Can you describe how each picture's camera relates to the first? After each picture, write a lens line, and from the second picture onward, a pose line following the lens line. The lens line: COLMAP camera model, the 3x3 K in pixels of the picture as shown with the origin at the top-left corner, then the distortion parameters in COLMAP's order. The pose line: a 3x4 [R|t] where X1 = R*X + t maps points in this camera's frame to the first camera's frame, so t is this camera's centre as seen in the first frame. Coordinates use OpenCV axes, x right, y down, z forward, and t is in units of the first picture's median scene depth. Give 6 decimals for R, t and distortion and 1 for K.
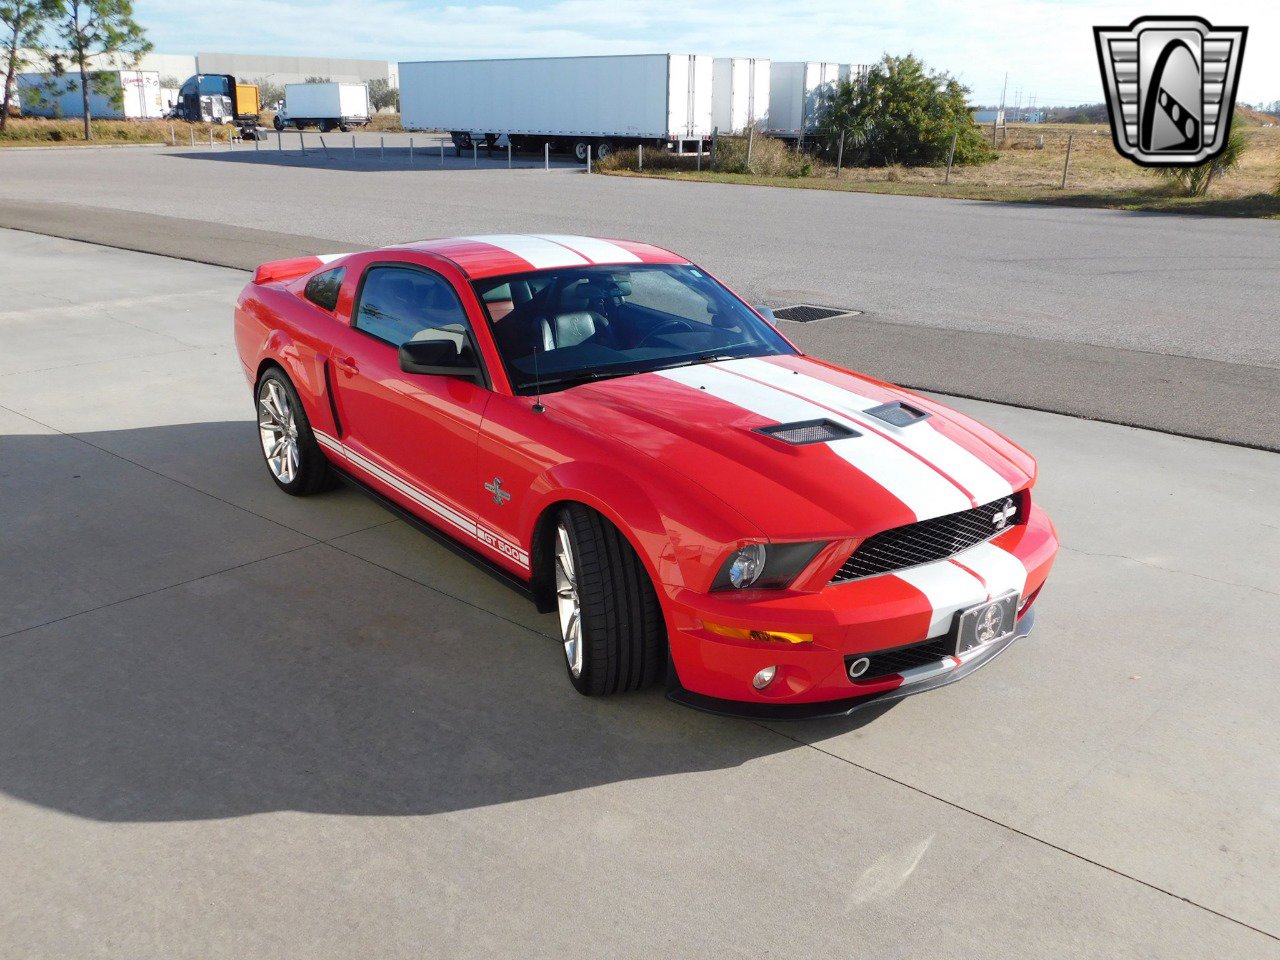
lens RADIAL K [[1122.1, 0, 649.6], [0, 1122.1, 463.6], [0, 0, 1]] dist [-0.013870, 0.010449]
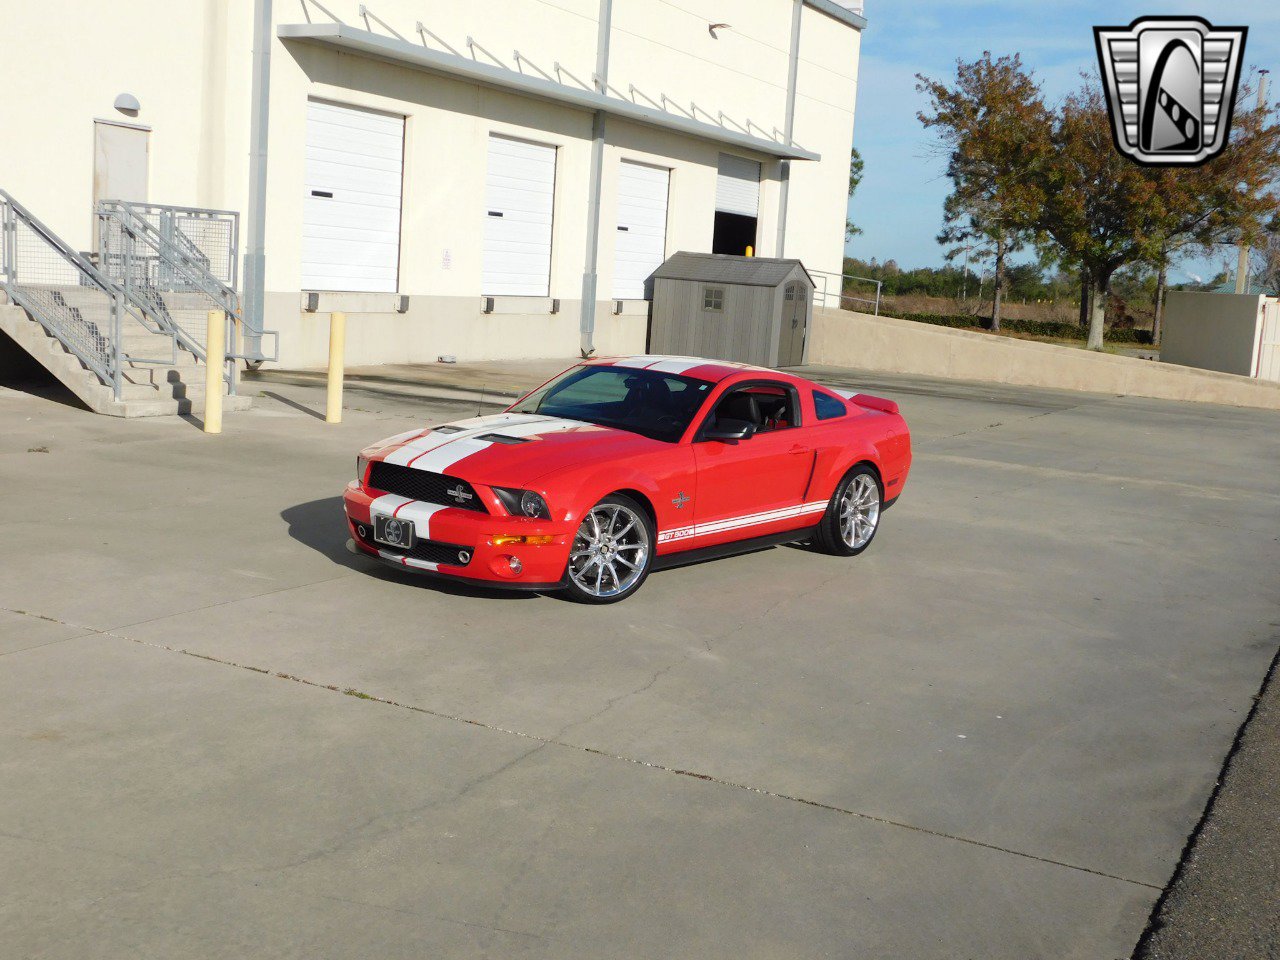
lens RADIAL K [[1520.5, 0, 656.8], [0, 1520.5, 446.6], [0, 0, 1]] dist [0.004104, 0.000000]
pose [[0.220889, 0.102437, -0.969904, 0.241678], [-0.338223, 0.940801, 0.022335, -0.016015], [0.914775, 0.323111, 0.242459, 0.066533]]
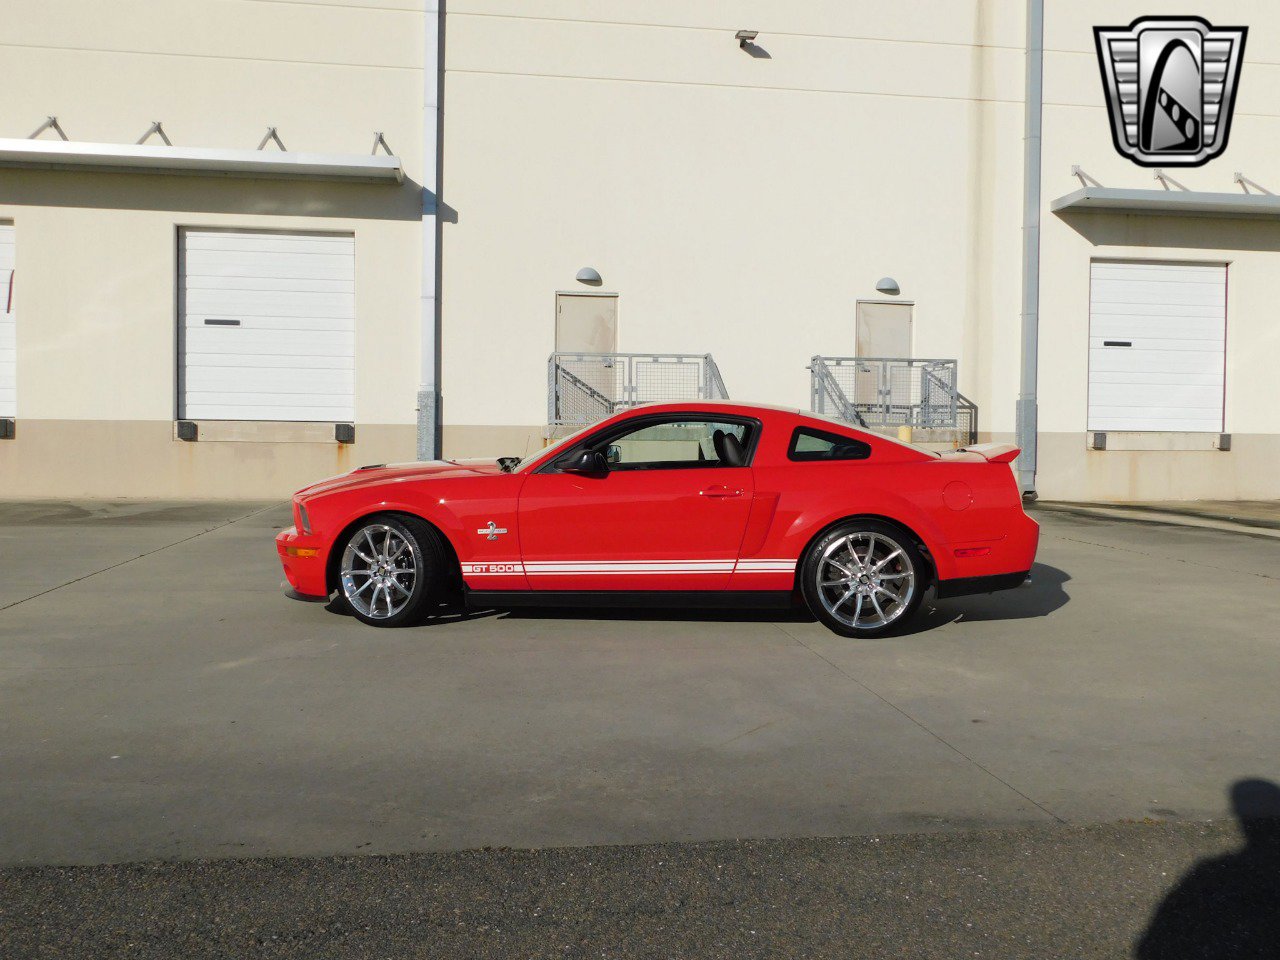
lens RADIAL K [[1122.1, 0, 630.8], [0, 1122.1, 476.6], [0, 0, 1]] dist [-0.013870, 0.010449]
pose [[-0.677747, -0.004693, -0.735280, 0.122617], [-0.235986, 0.948469, 0.211467, -0.049328], [0.696398, 0.316837, -0.643929, 0.239775]]
